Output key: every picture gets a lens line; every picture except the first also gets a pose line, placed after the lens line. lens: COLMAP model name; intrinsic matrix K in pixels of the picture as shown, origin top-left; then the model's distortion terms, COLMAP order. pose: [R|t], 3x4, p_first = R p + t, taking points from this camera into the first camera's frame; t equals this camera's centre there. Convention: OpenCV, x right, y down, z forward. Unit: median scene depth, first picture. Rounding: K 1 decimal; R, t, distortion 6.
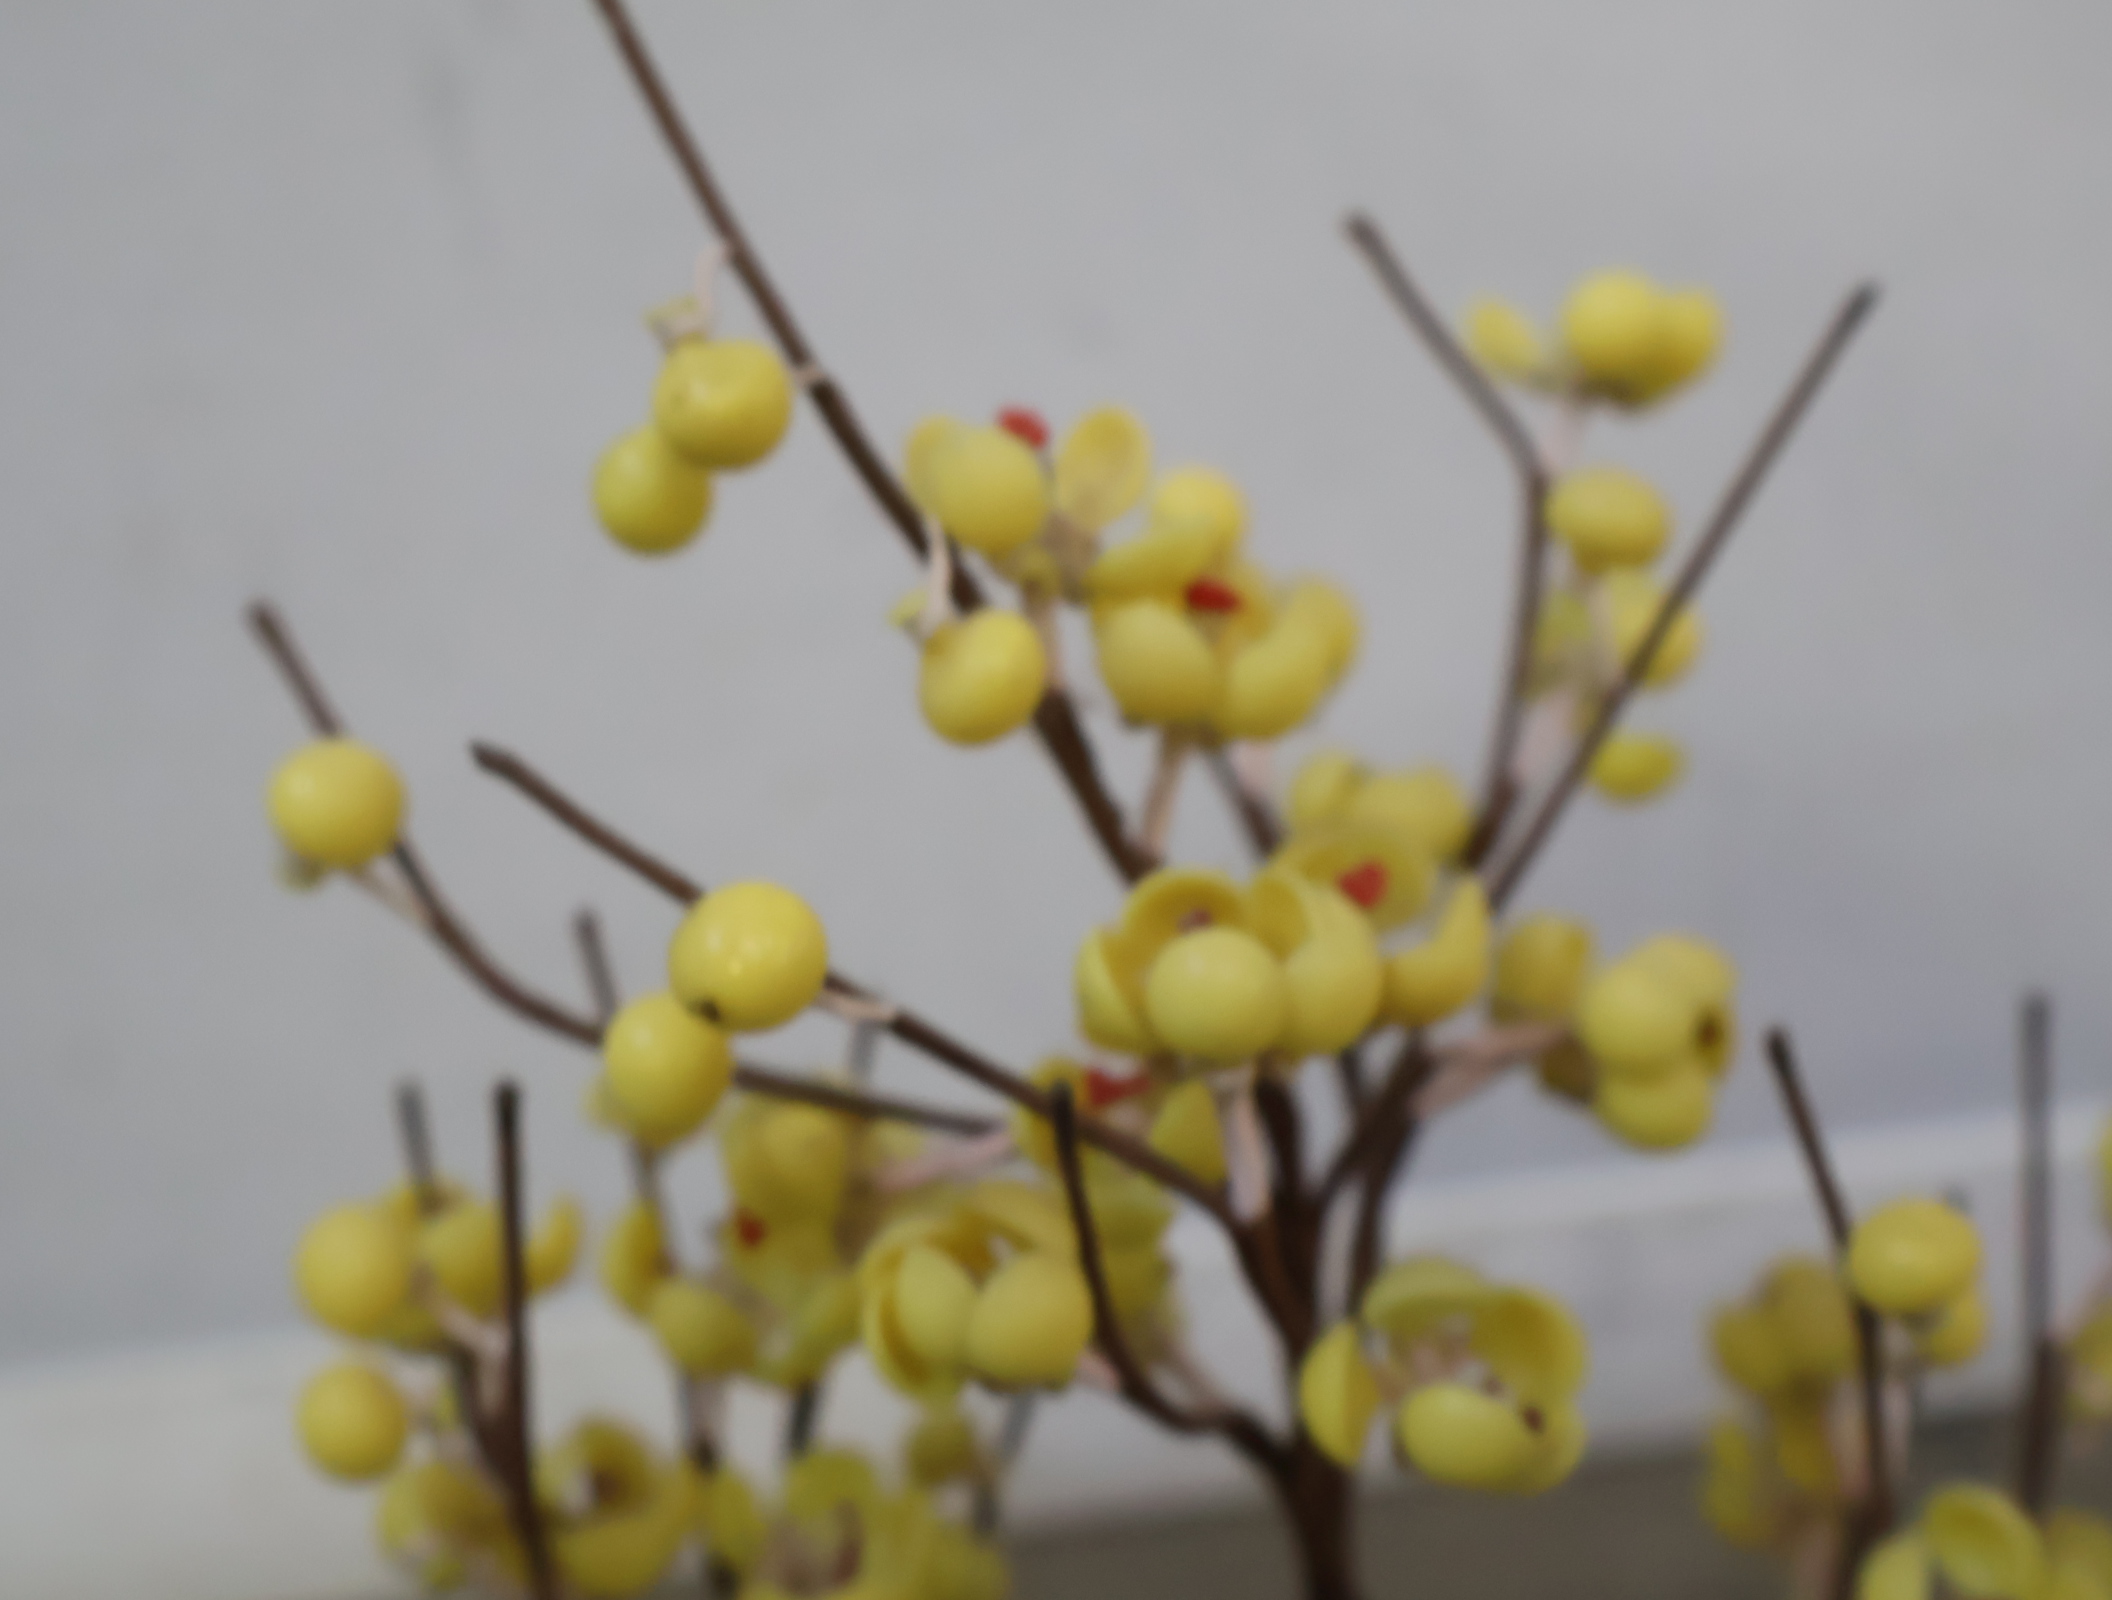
lens RADIAL K [[2646.6, 0, 1043.1], [0, 2646.6, 807.7], [0, 0, 1]] dist [0.009104, 0.000000]
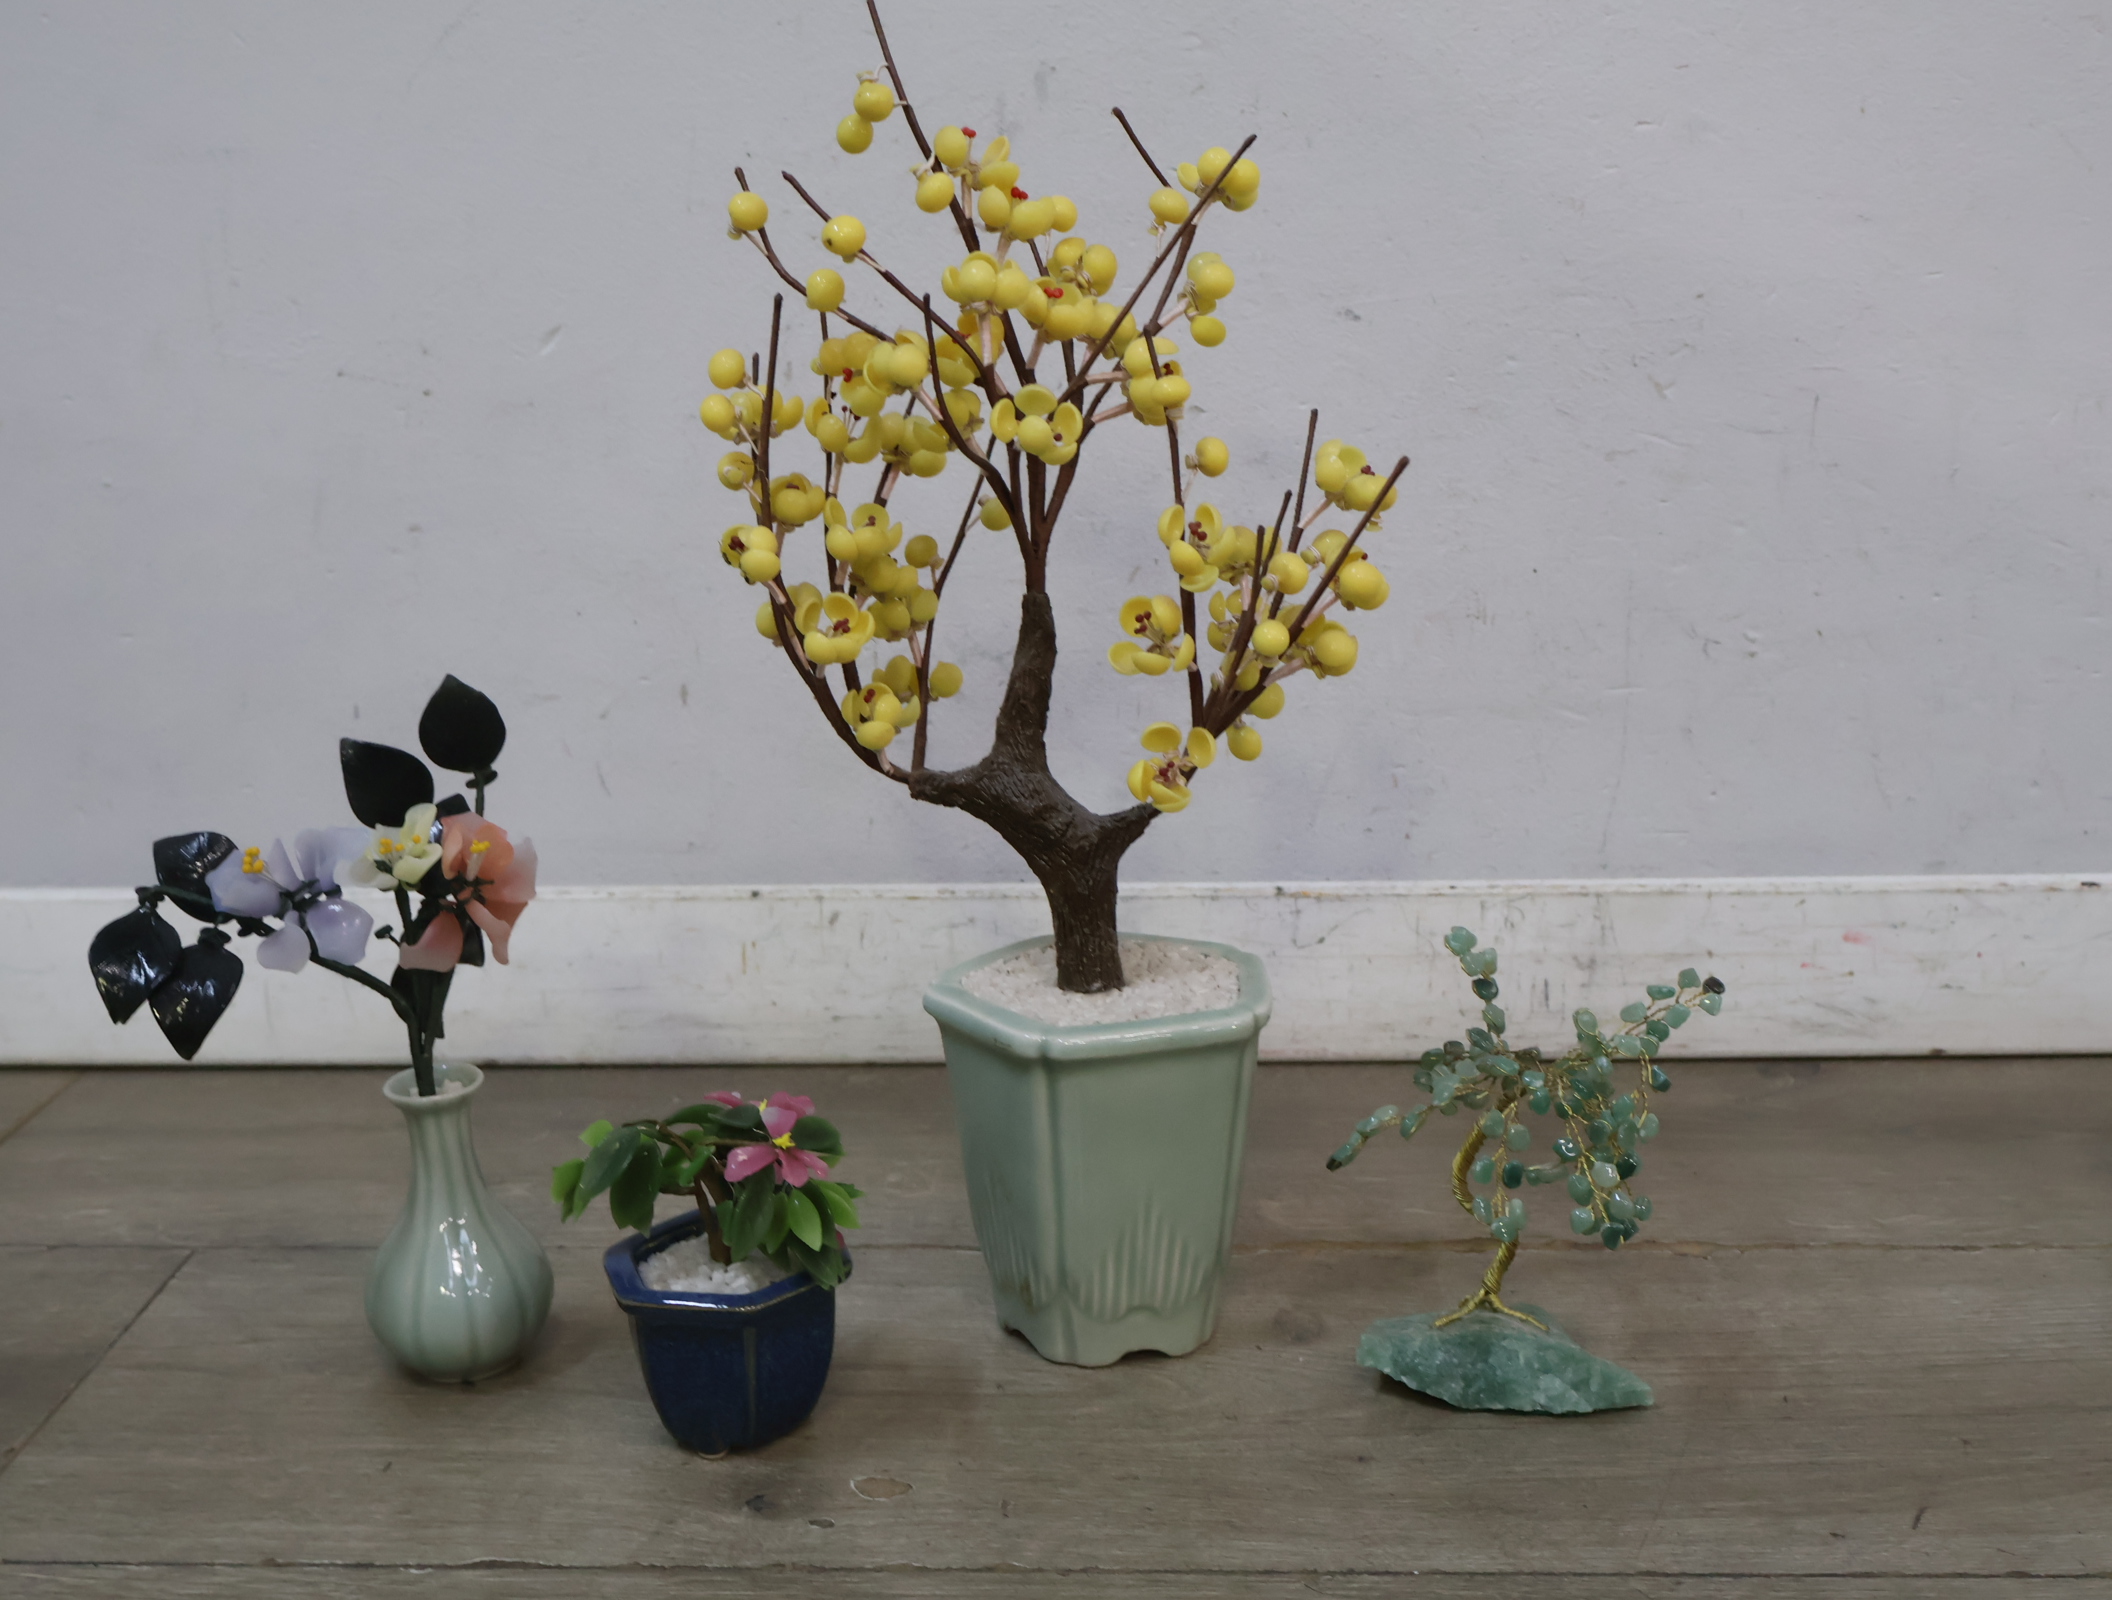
lens RADIAL K [[2646.6, 0, 1048.4], [0, 2646.6, 799.8], [0, 0, 1]] dist [0.009104, 0.000000]
pose [[0.968917, 0.162495, -0.186533, 0.838692], [-0.184306, 0.977121, -0.106144, 0.999365], [0.165017, 0.137224, 0.976698, -2.083763]]
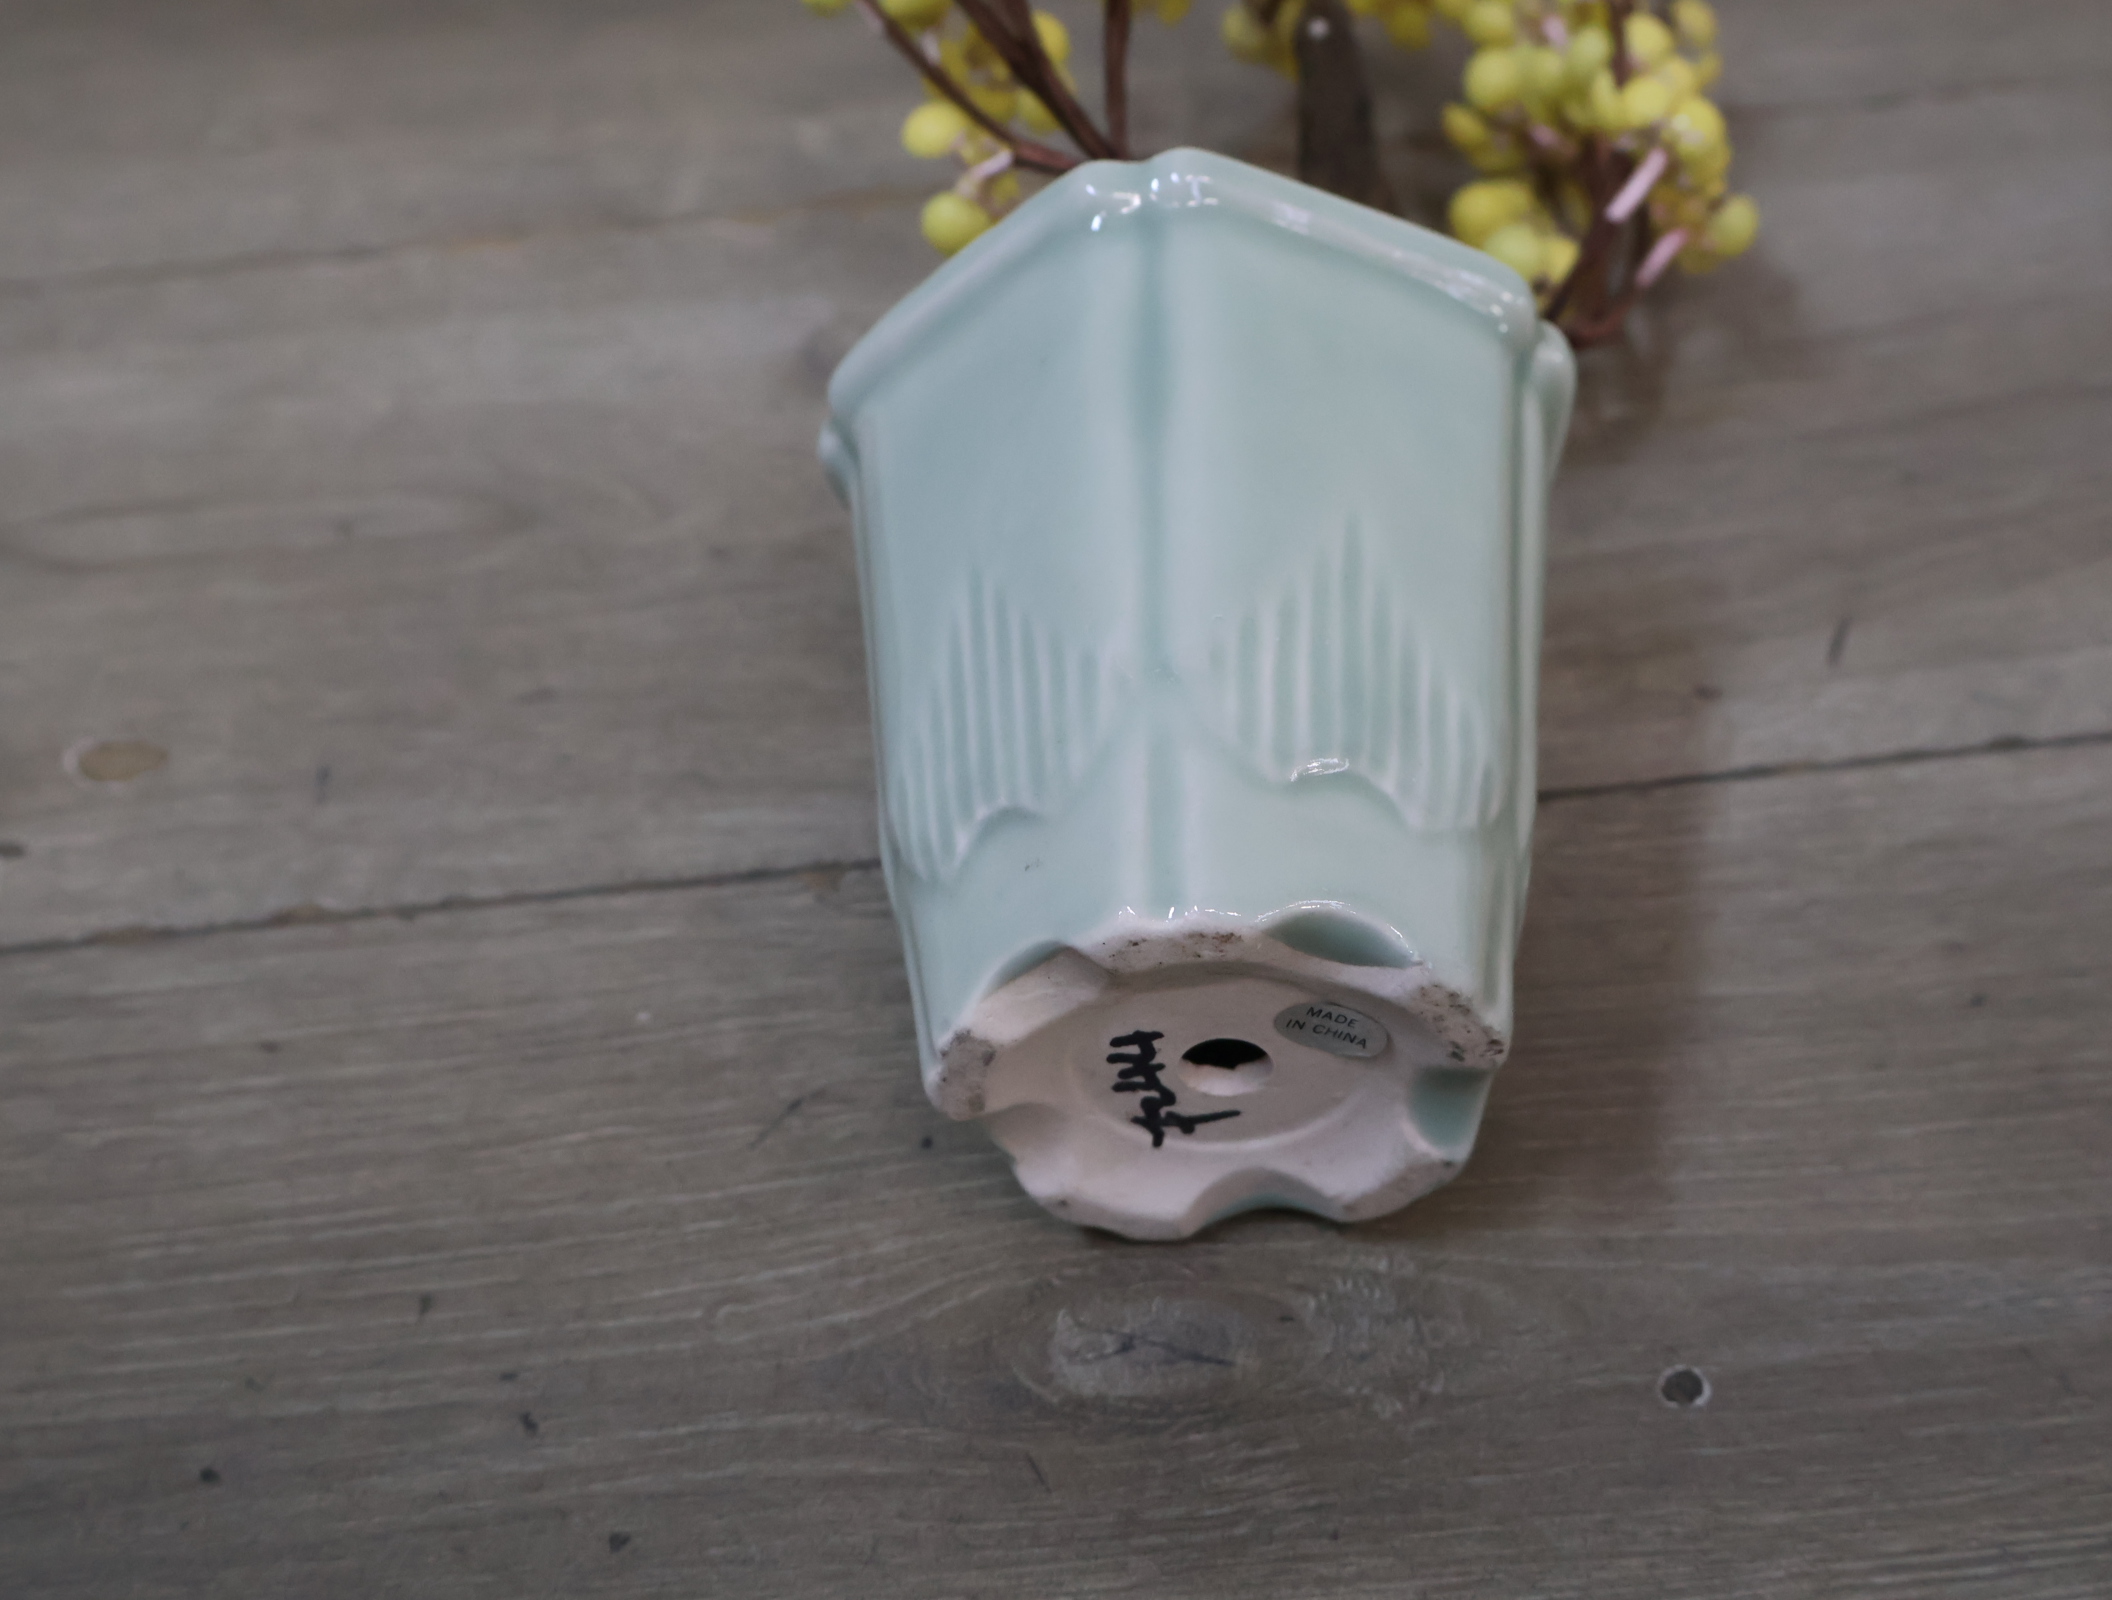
lens RADIAL K [[2646.6, 0, 1051.1], [0, 2646.6, 795.9], [0, 0, 1]] dist [0.009104, 0.000000]
pose [[0.992248, 0.116761, -0.042561, 0.925137], [-0.095235, 0.934420, 0.343206, 0.819814], [0.079843, -0.336492, 0.938295, -0.609976]]
